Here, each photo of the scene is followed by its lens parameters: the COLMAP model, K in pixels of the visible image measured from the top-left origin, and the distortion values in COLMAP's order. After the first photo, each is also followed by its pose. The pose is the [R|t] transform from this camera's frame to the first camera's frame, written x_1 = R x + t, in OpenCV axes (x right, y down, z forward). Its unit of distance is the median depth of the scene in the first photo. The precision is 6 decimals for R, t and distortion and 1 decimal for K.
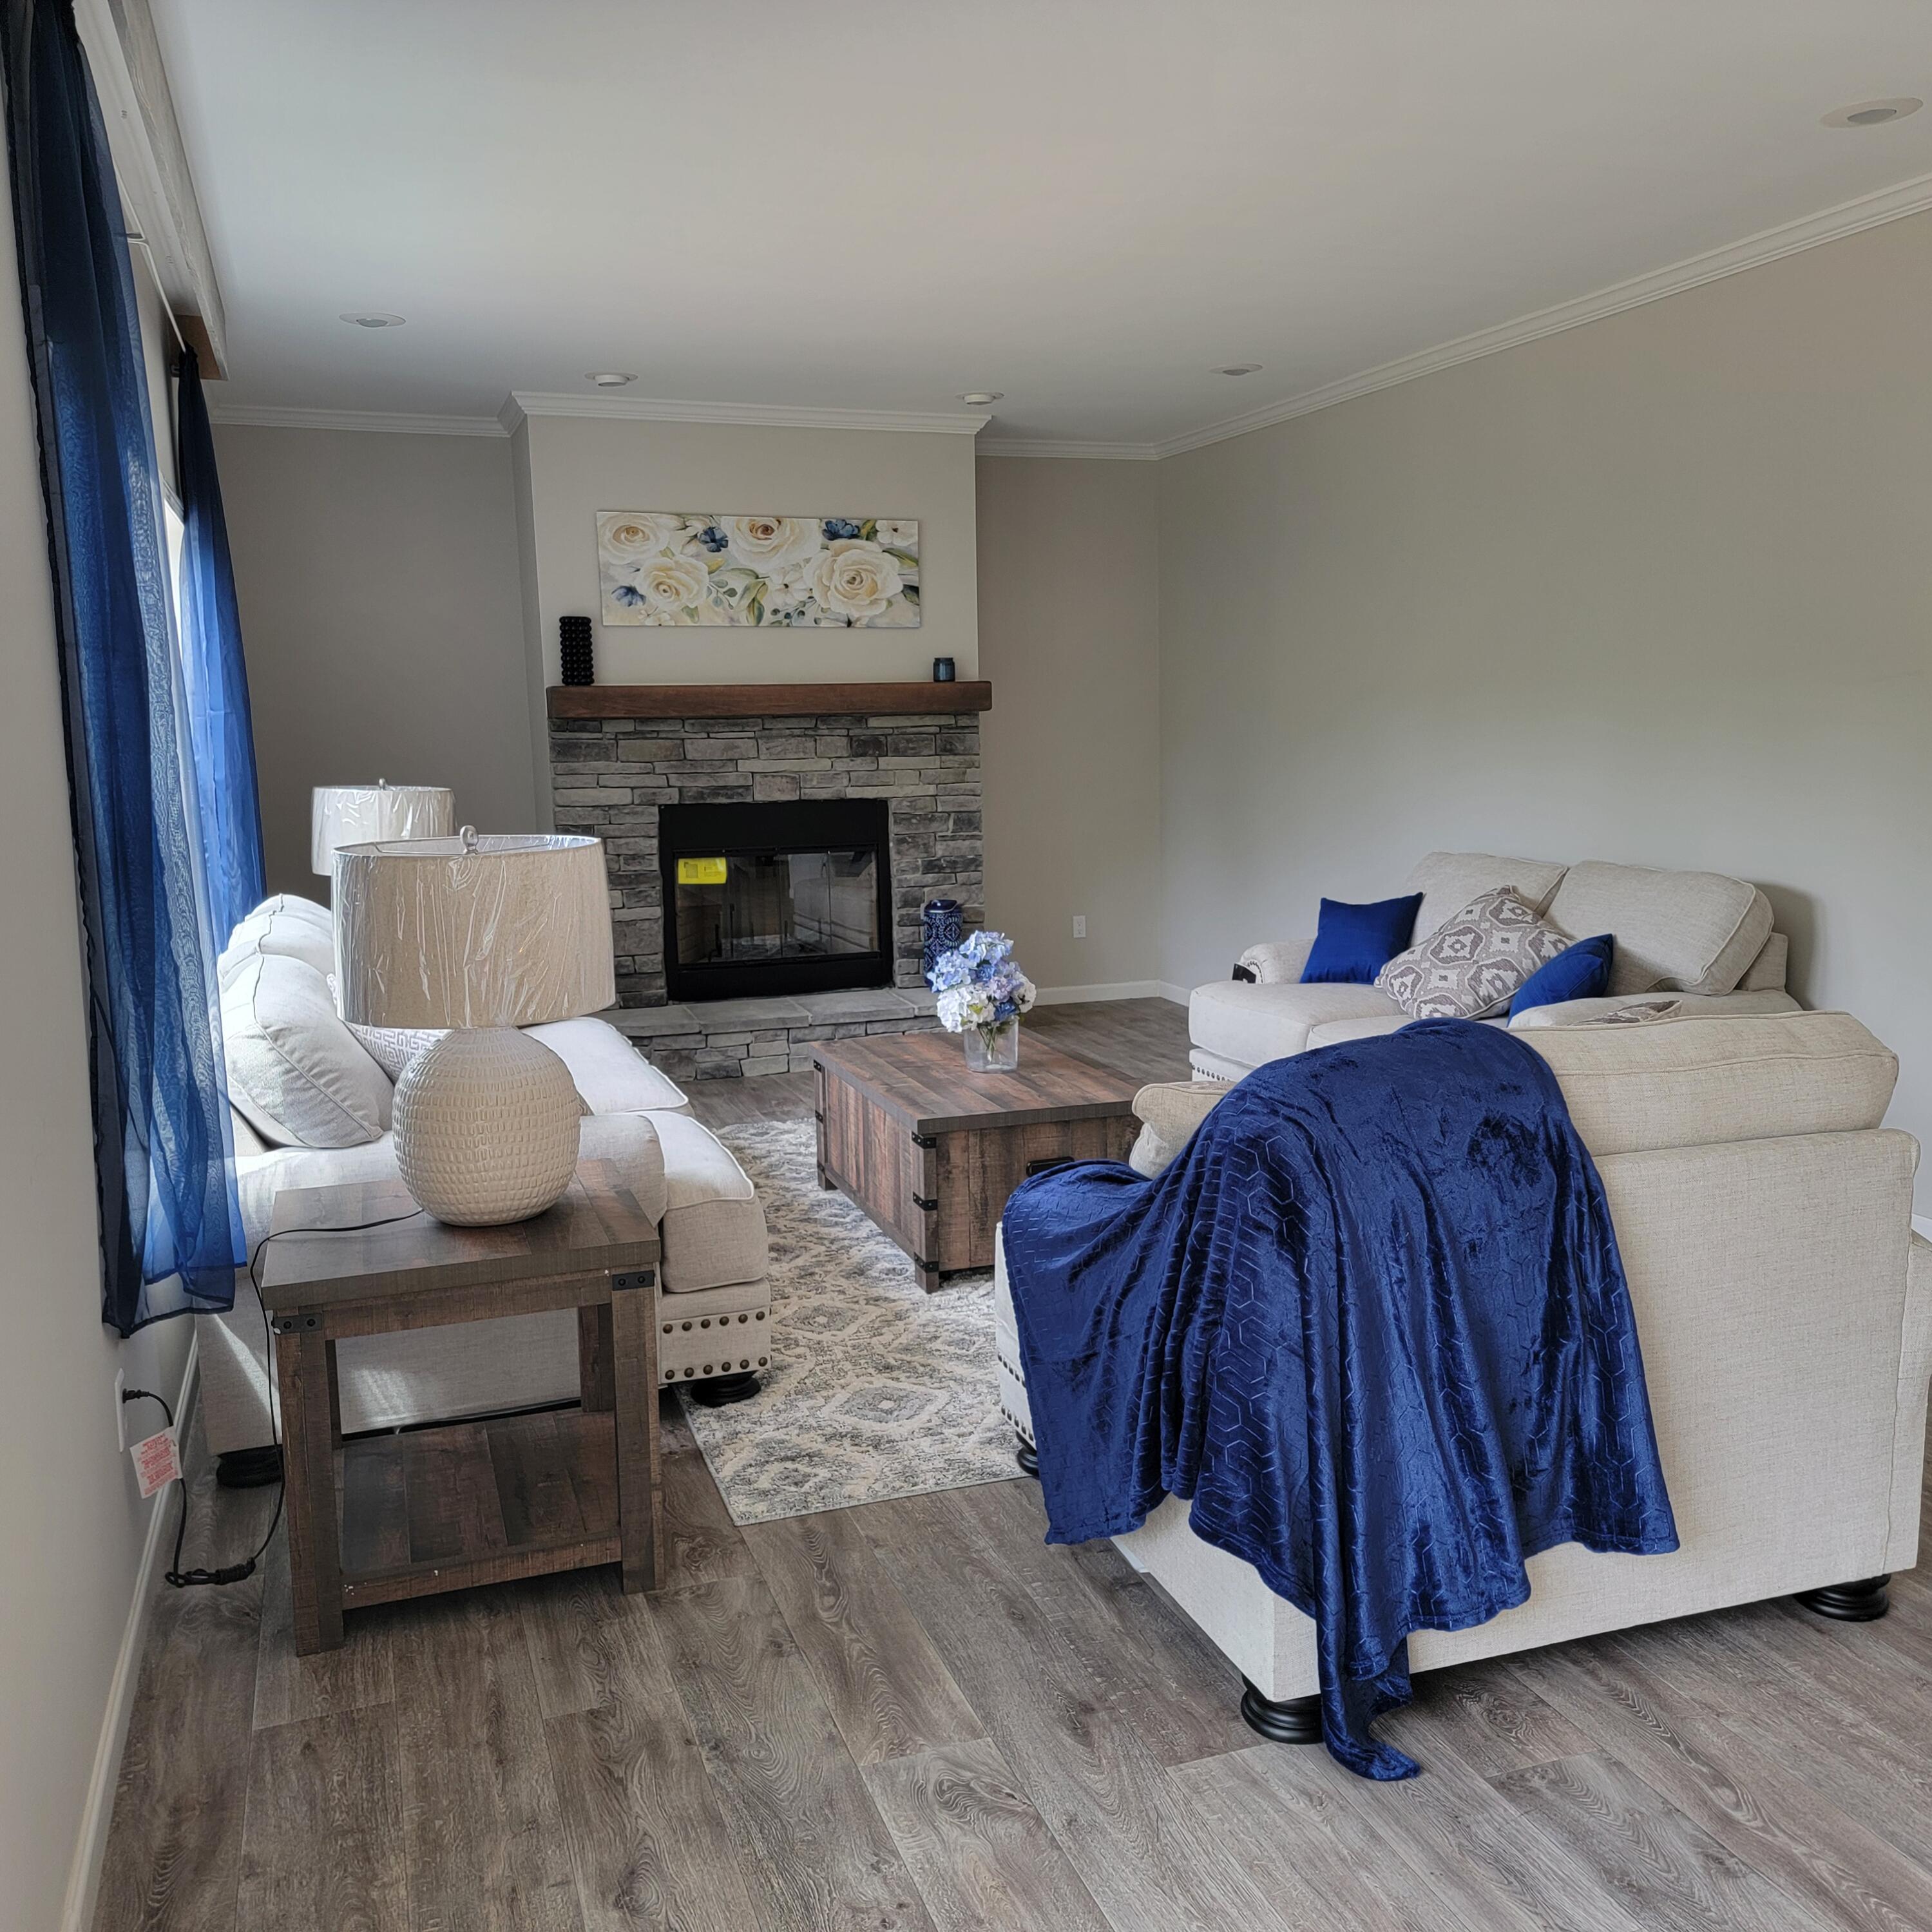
lens RADIAL K [[1823.5, 0, 975.0], [0, 1823.5, 969.5], [0, 0, 1]] dist [0.044078, 0.000000]
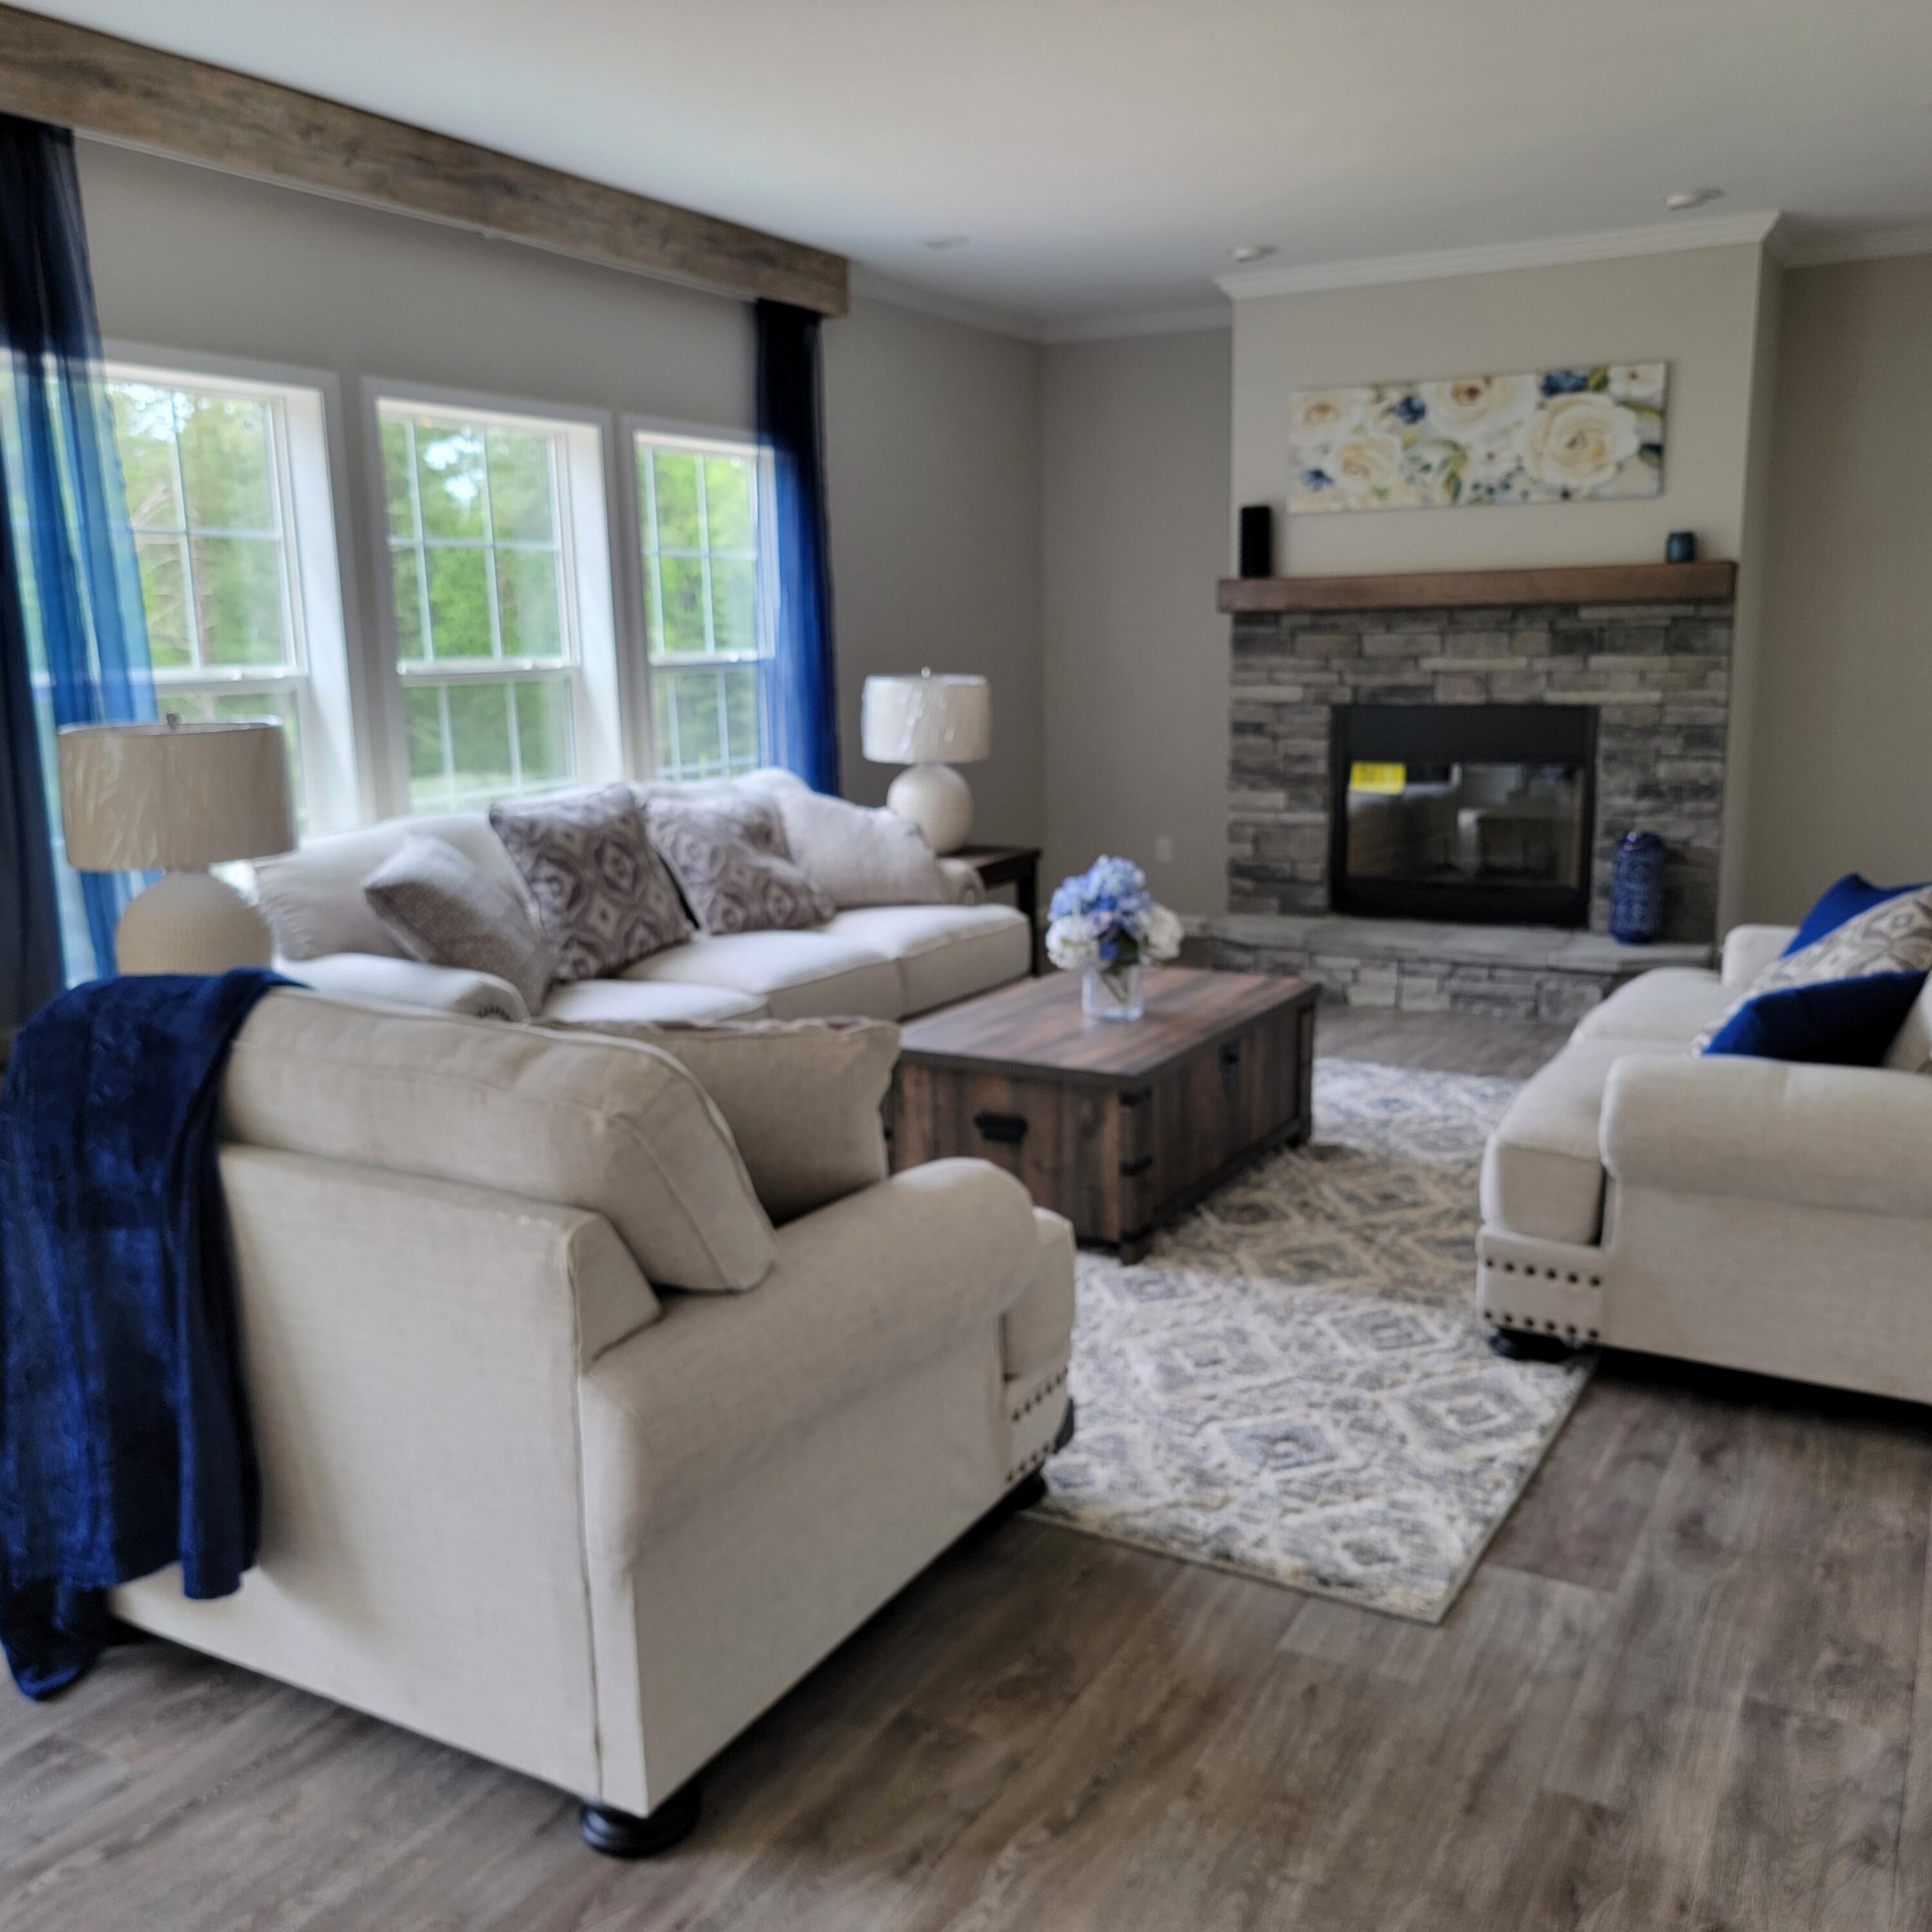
lens RADIAL K [[1823.5, 0, 967.6], [0, 1823.5, 967.1], [0, 0, 1]] dist [0.044078, 0.000000]
pose [[0.656291, 0.145044, -0.740435, 0.413789], [-0.096880, 0.989425, 0.107948, -0.038808], [0.748262, 0.000888, 0.663403, 0.231565]]
